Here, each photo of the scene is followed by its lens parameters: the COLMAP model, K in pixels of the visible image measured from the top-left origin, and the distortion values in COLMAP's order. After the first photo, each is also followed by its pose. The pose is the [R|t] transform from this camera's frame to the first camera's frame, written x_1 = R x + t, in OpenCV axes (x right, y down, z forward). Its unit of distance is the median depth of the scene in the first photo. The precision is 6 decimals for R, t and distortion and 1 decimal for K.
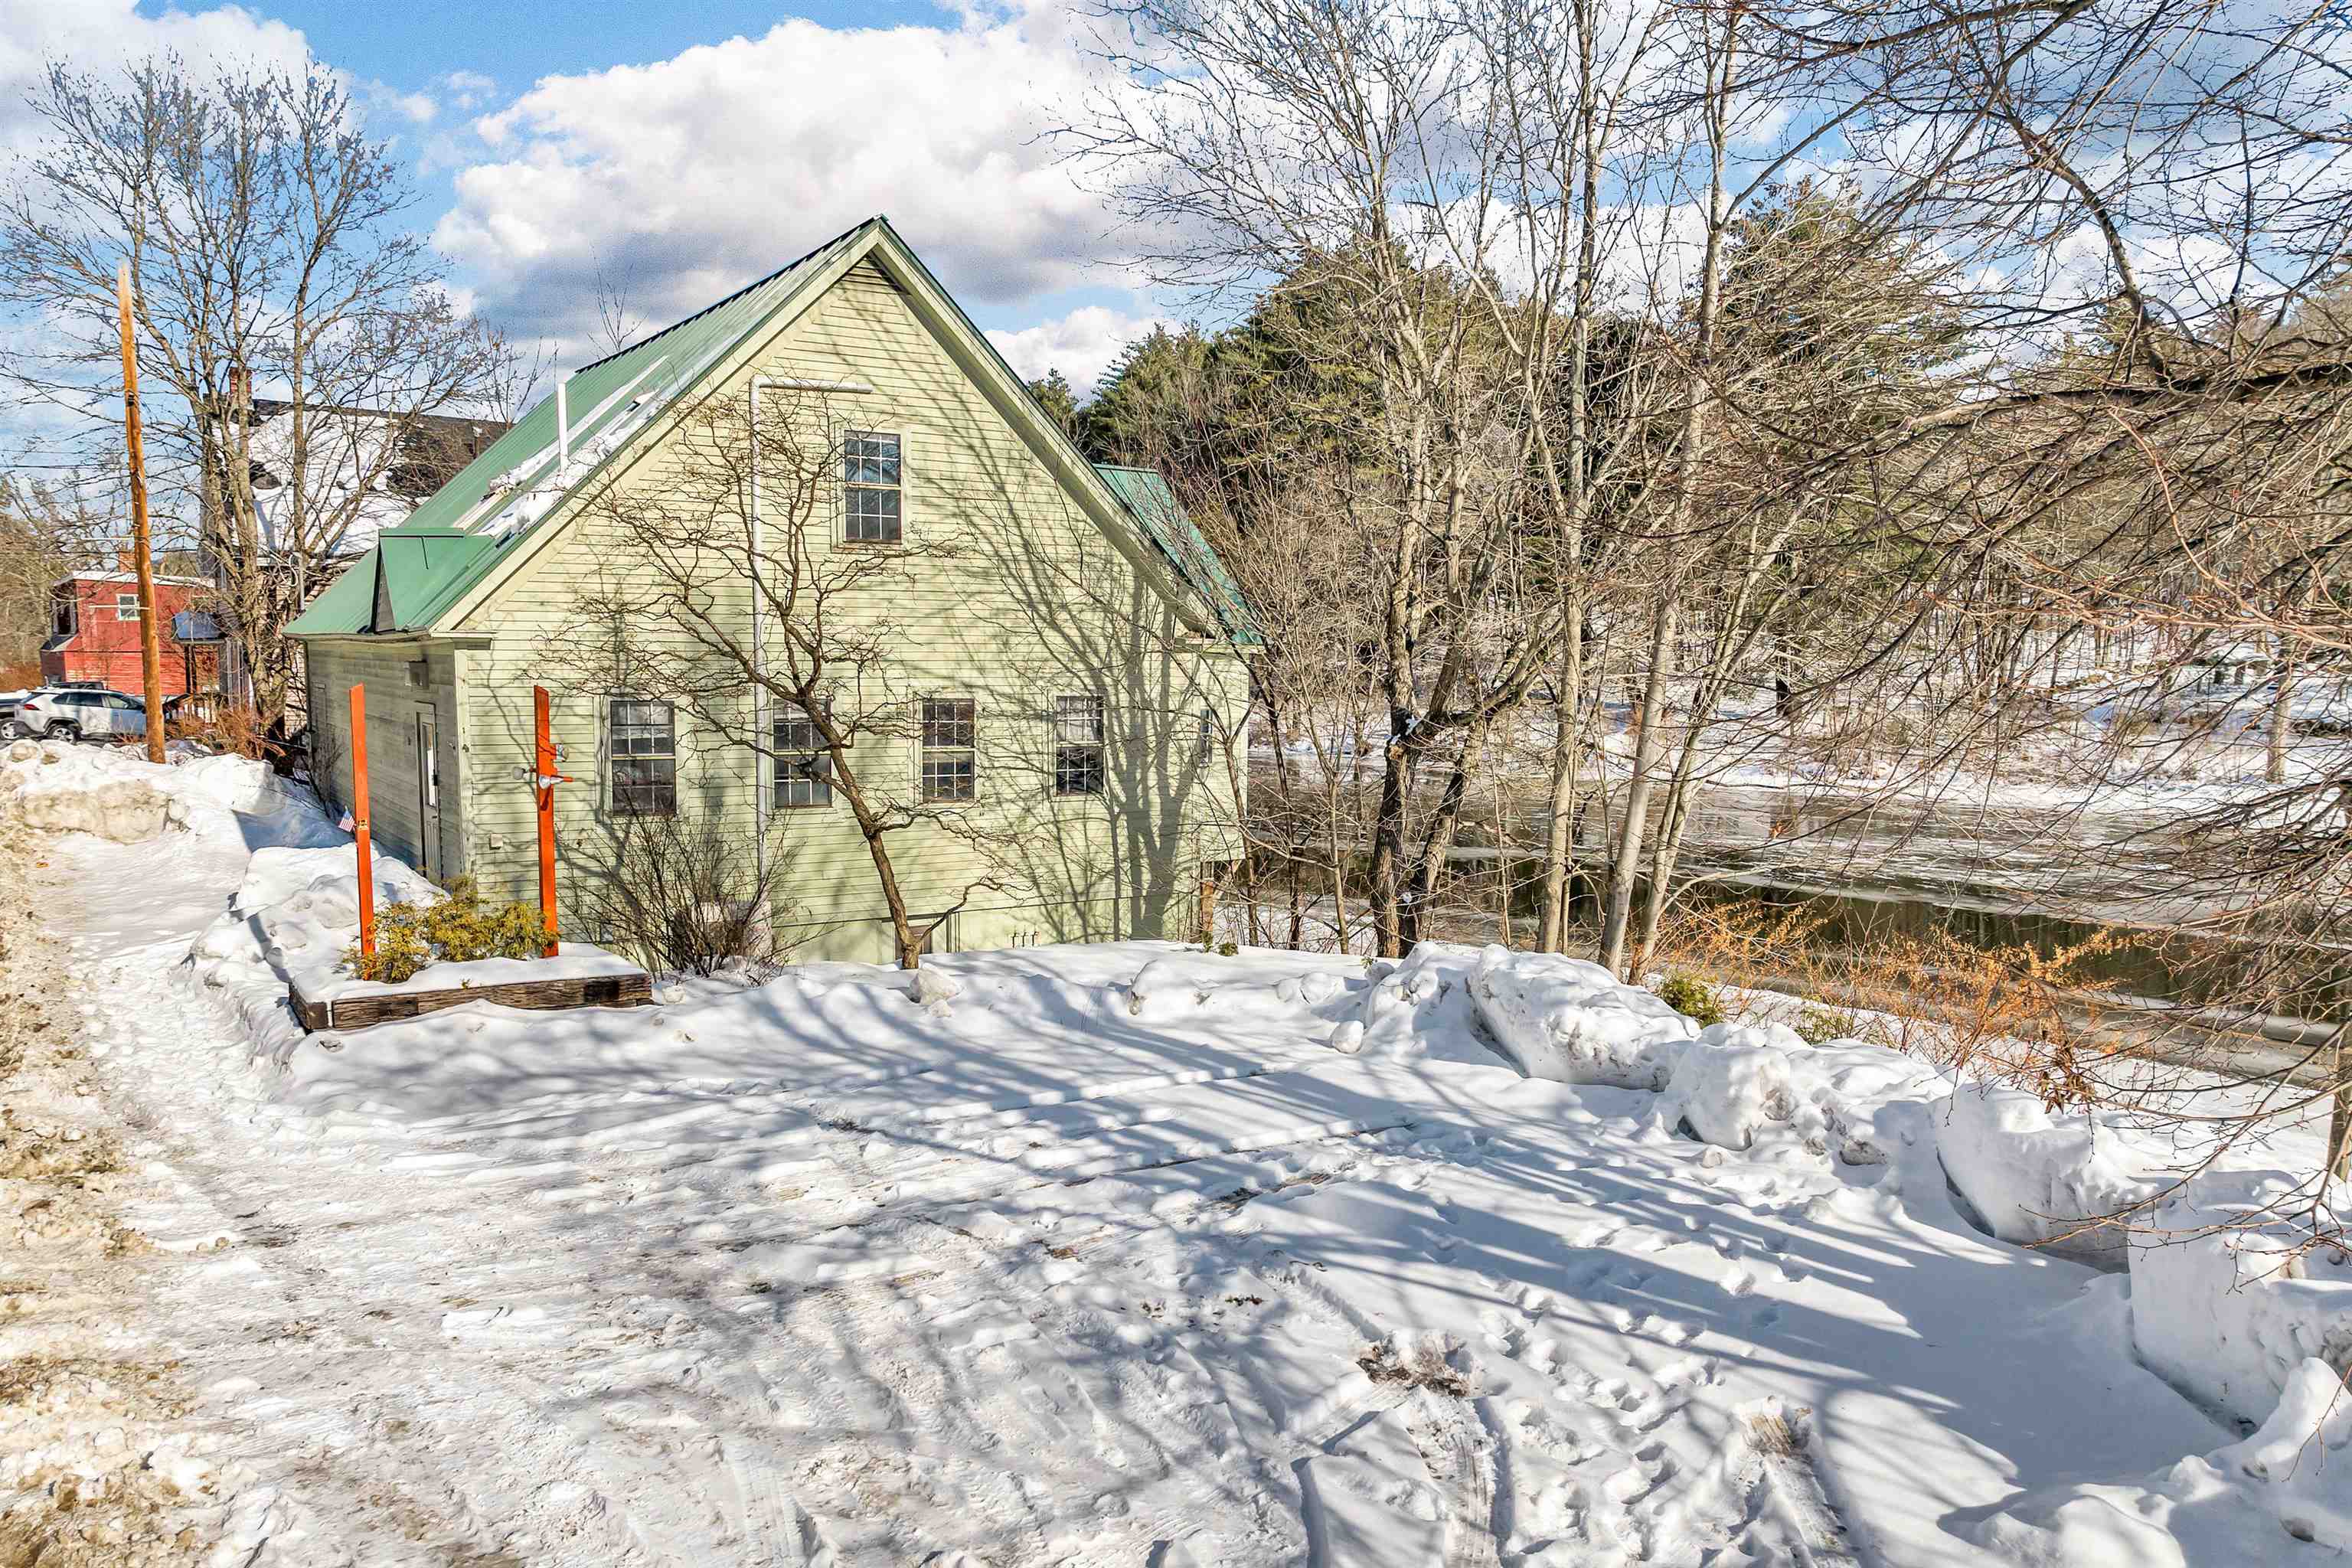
lens RADIAL K [[1622.9, 0, 1185.2], [0, 1622.9, 871.6], [0, 0, 1]] dist [-0.026816, 0.001031]
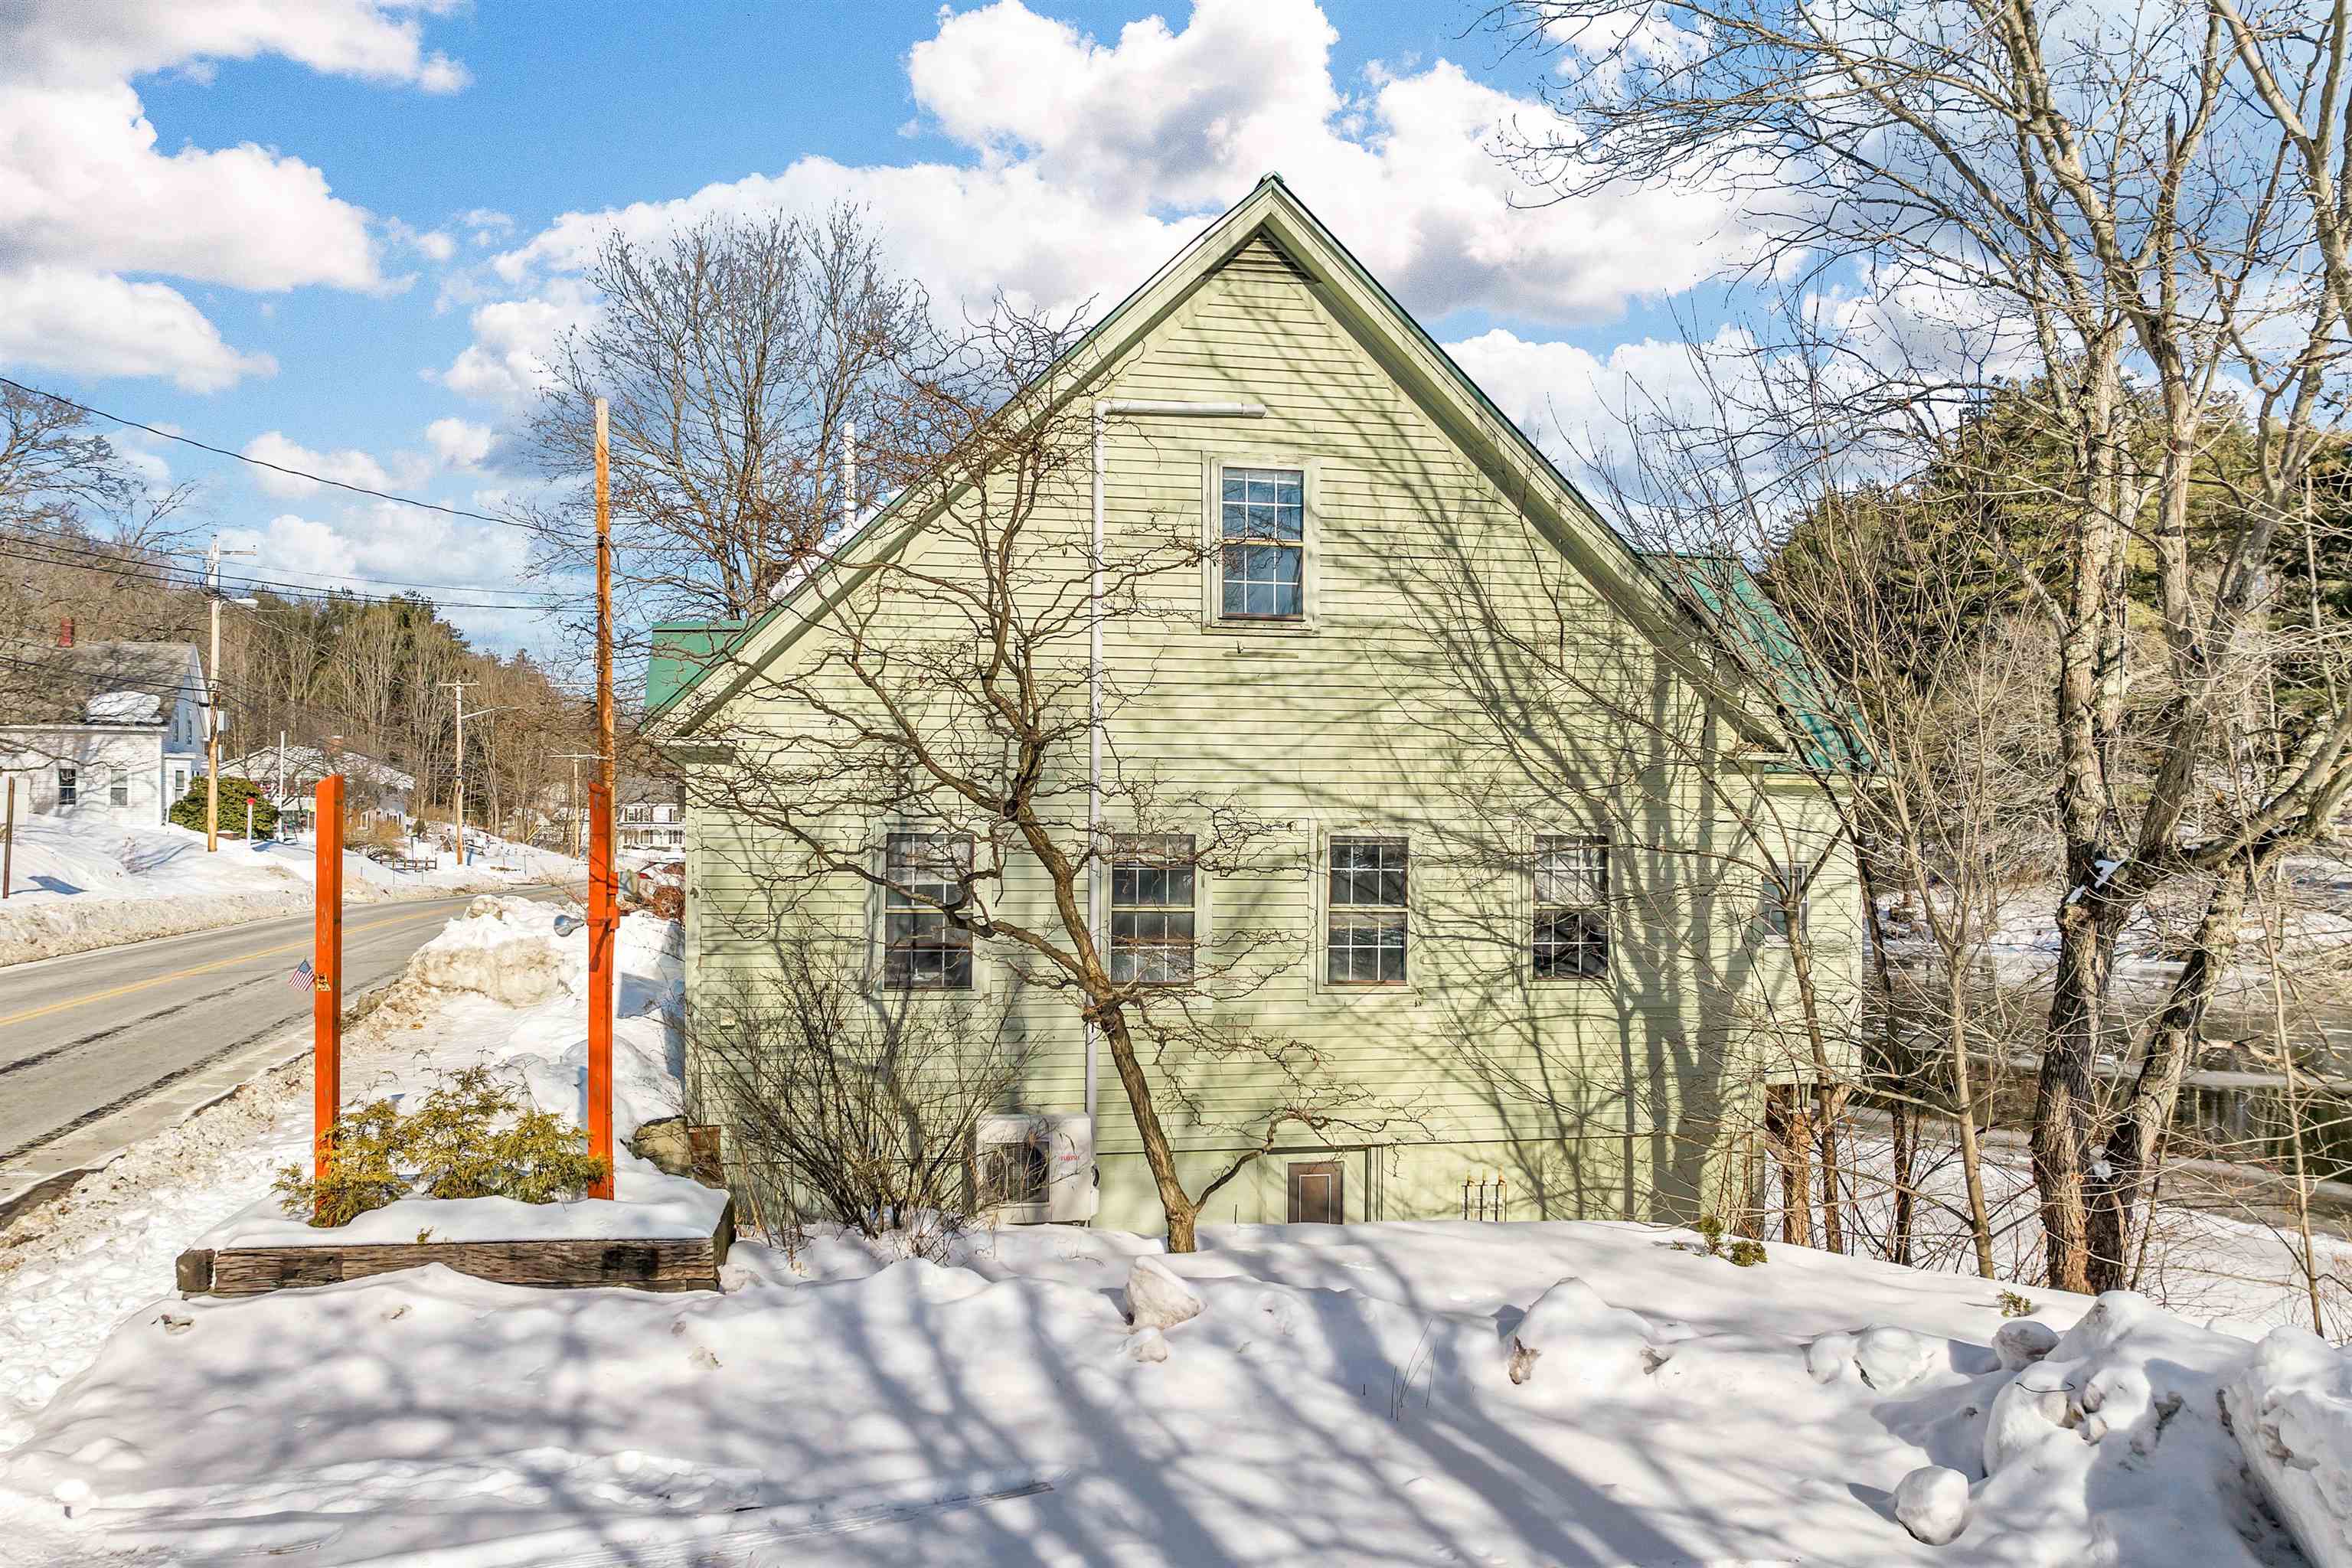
lens RADIAL K [[1611.7, 0, 1238.2], [0, 1611.7, 855.3], [0, 0, 1]] dist [-0.009108, -0.042700]
pose [[0.928761, -0.003936, -0.370658, 0.059991], [-0.044270, 0.991609, -0.121457, -0.011591], [0.368026, 0.129214, 0.920793, 0.337776]]
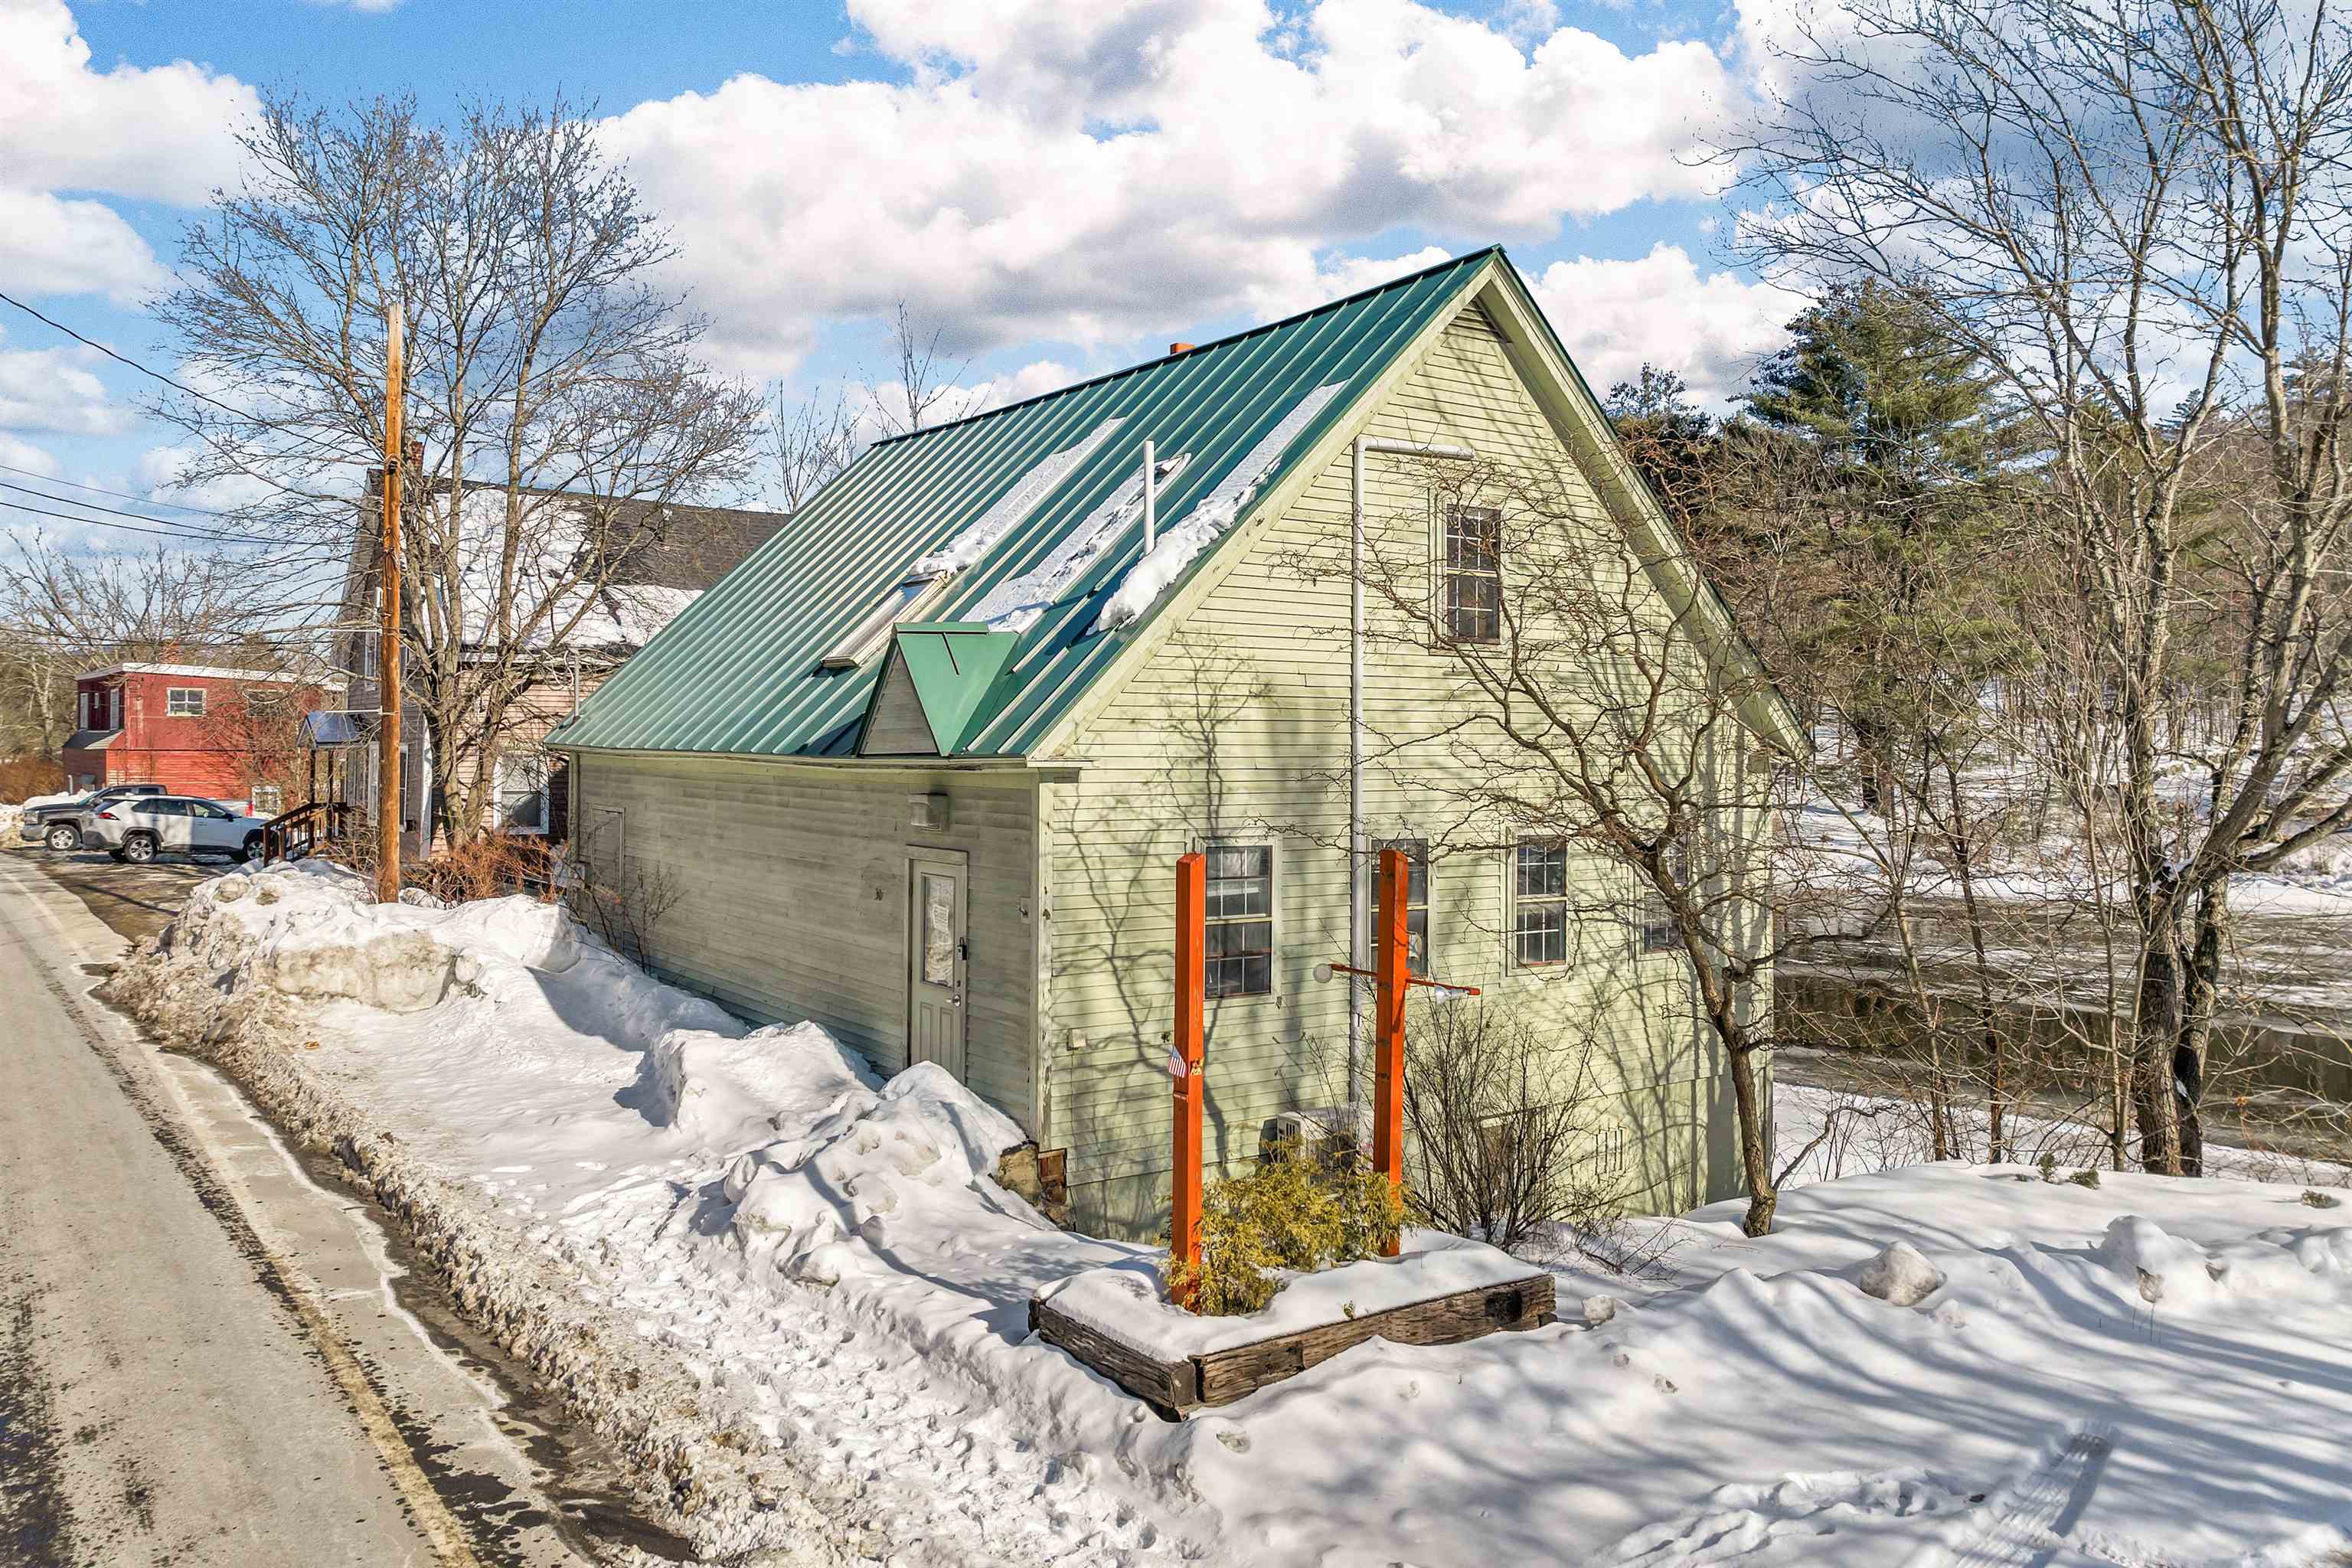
lens RADIAL K [[1625.3, 0, 1173.5], [0, 1625.3, 738.5], [0, 0, 1]] dist [-0.021204, -0.002978]
pose [[0.999547, -0.002105, 0.030014, -0.348369], [0.006141, 0.990825, -0.135009, -0.047201], [-0.029455, 0.135133, 0.990390, 0.211227]]
